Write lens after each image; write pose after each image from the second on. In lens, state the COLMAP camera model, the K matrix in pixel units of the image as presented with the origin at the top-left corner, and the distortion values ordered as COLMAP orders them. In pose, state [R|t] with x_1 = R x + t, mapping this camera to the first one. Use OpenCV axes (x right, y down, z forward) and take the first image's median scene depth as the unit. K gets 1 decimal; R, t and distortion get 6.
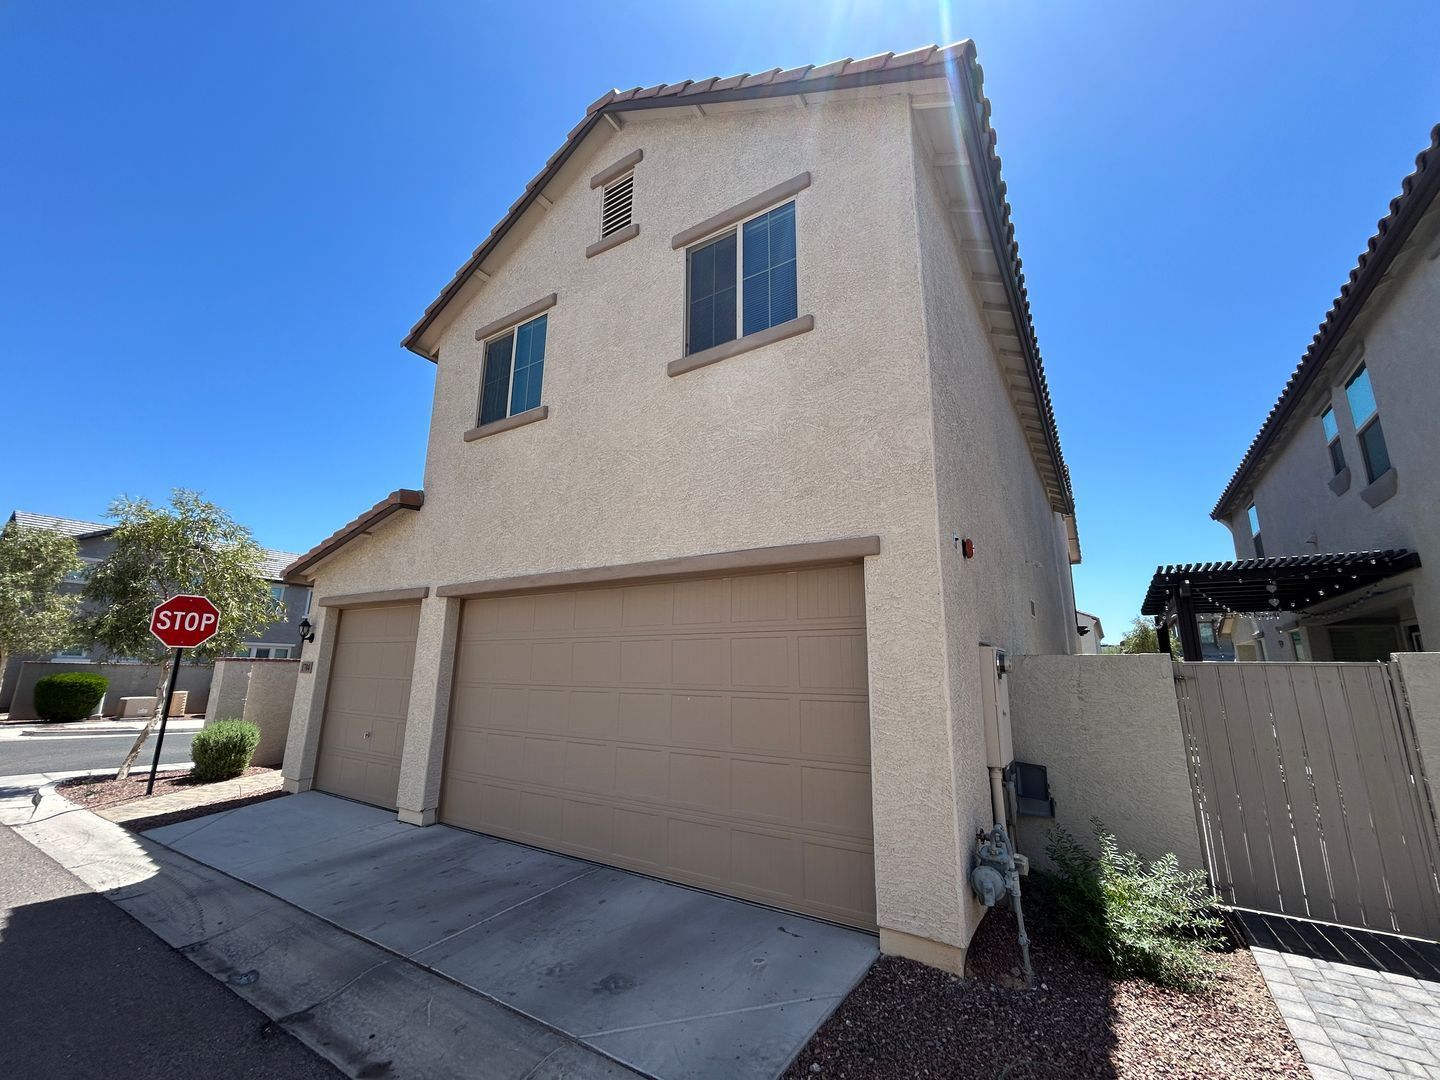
lens RADIAL K [[586.1, 0, 719.5], [0, 586.1, 533.9], [0, 0, 1]] dist [-0.004333, -0.000666]
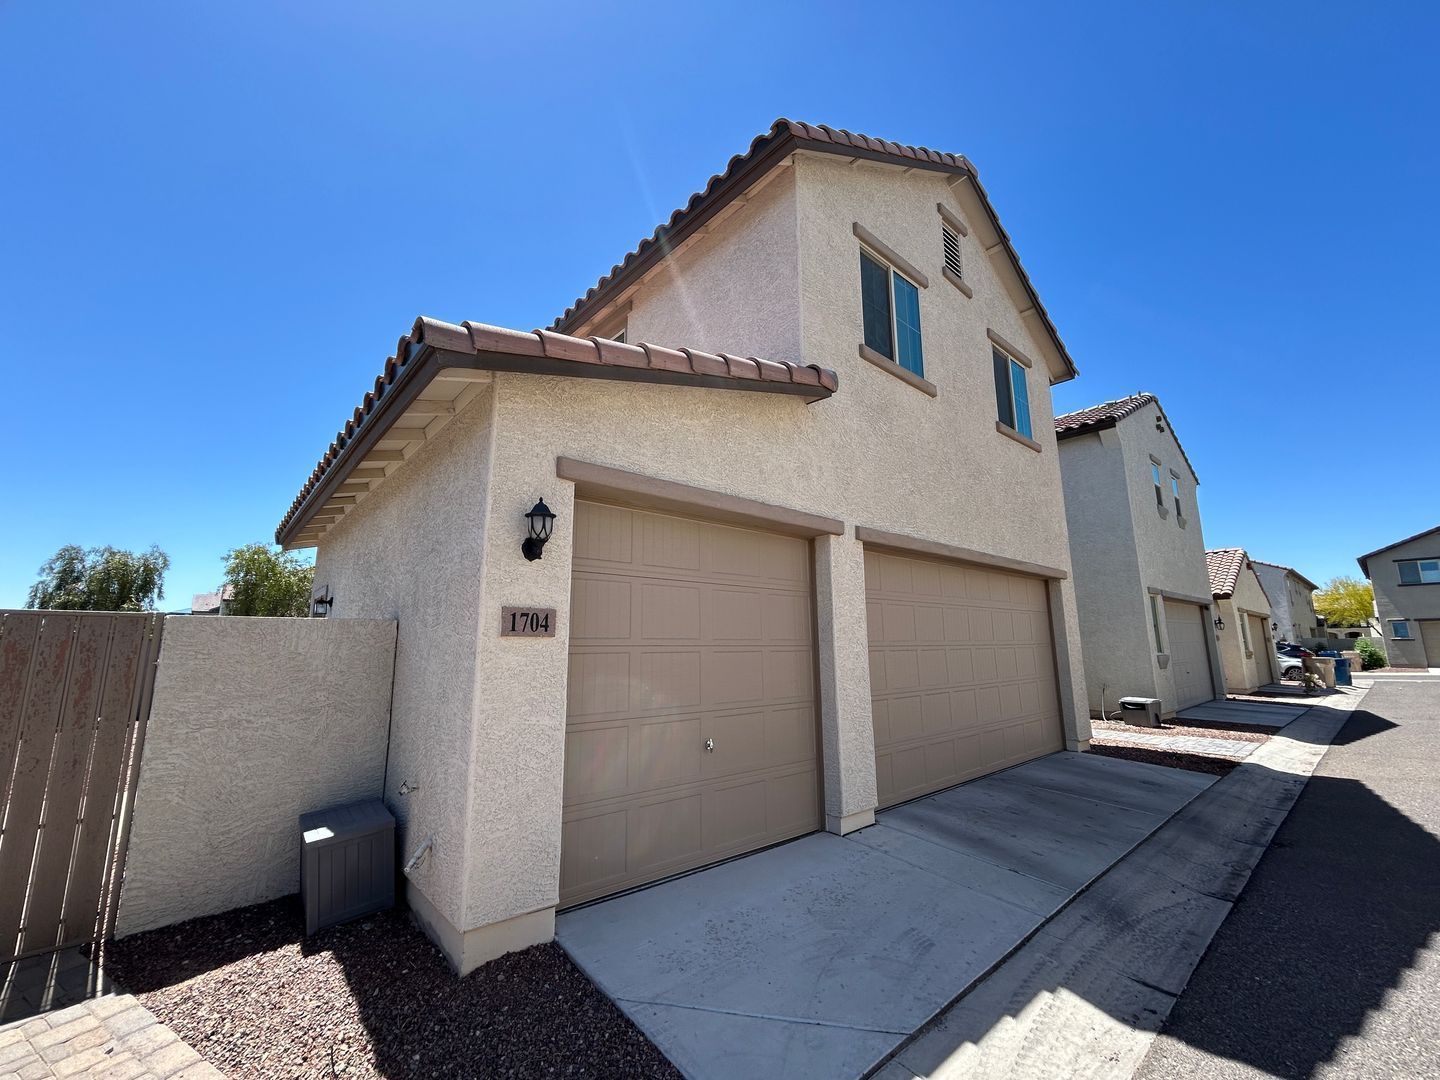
lens RADIAL K [[586.1, 0, 716.9], [0, 586.1, 544.5], [0, 0, 1]] dist [-0.004333, -0.000666]
pose [[0.276757, 0.158367, 0.947800, -1.375657], [-0.200681, 0.974103, -0.104163, 0.252891], [-0.939751, -0.161378, 0.301371, 1.013936]]
